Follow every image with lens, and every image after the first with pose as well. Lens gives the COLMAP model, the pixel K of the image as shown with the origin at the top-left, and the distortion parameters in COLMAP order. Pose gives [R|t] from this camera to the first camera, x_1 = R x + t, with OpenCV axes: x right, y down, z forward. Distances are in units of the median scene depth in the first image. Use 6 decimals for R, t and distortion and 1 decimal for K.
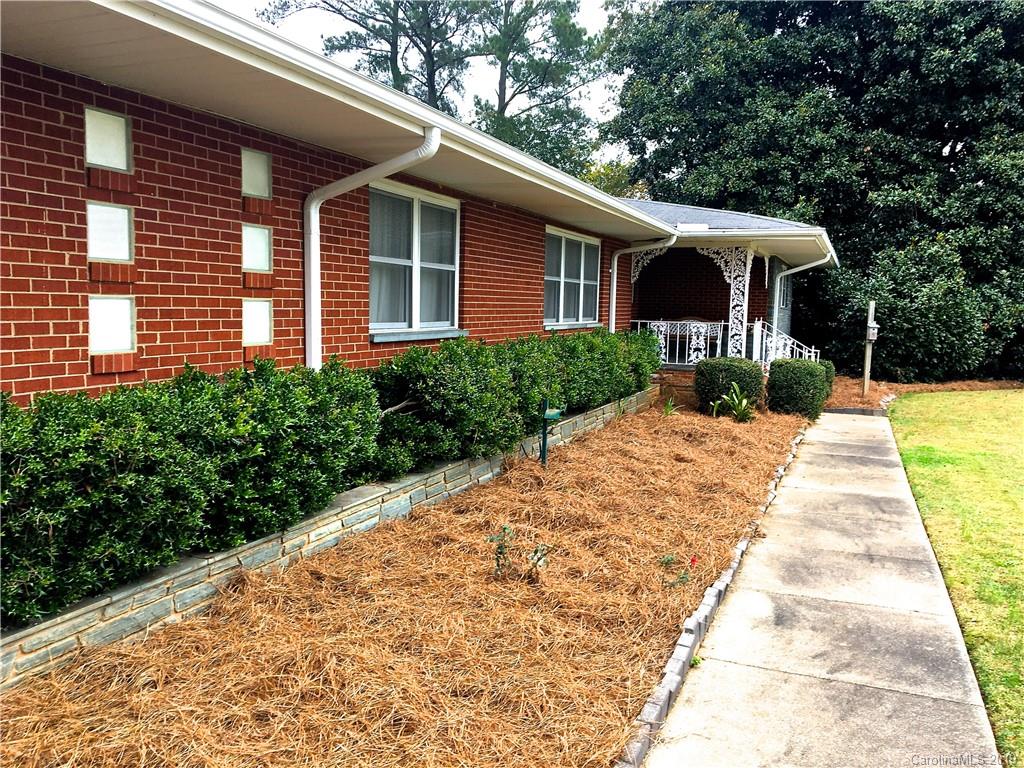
lens RADIAL K [[883.7, 0, 512.1], [0, 883.7, 387.8], [0, 0, 1]] dist [0.008797, -0.000774]
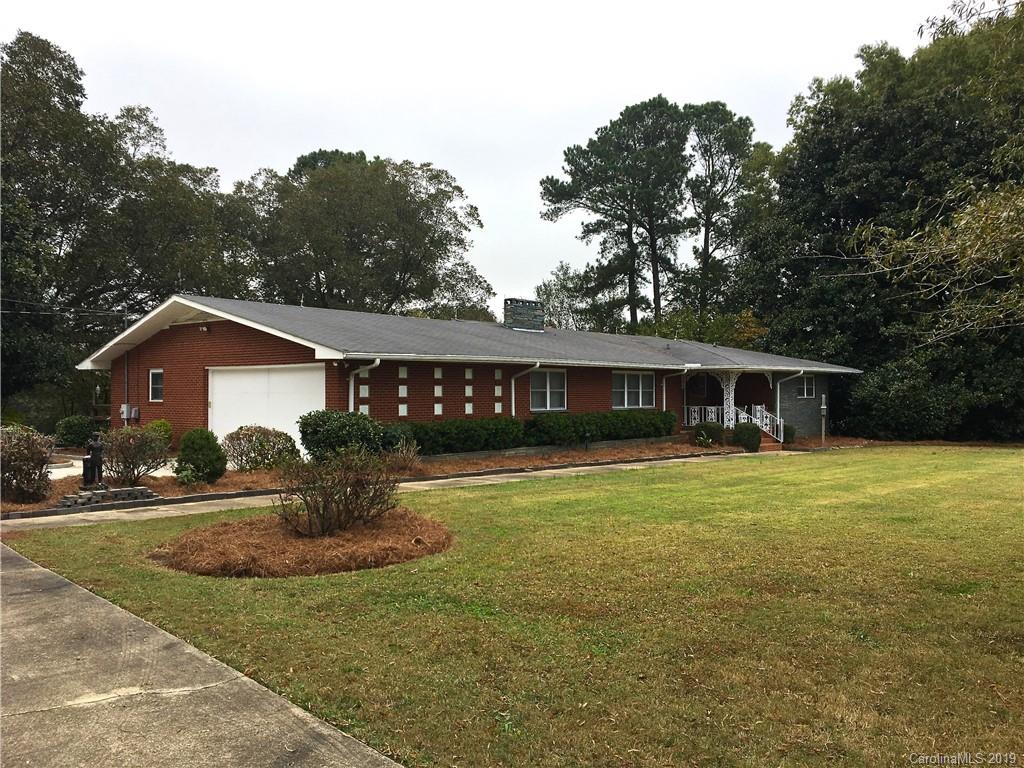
lens RADIAL K [[863.4, 0, 511.9], [0, 863.4, 384.7], [0, 0, 1]] dist [-0.000657, 0.000180]
pose [[0.941578, -0.022456, -0.336047, 0.467529], [-0.013223, 0.994540, -0.103510, 0.097759], [0.336536, 0.101907, 0.936140, -1.150724]]
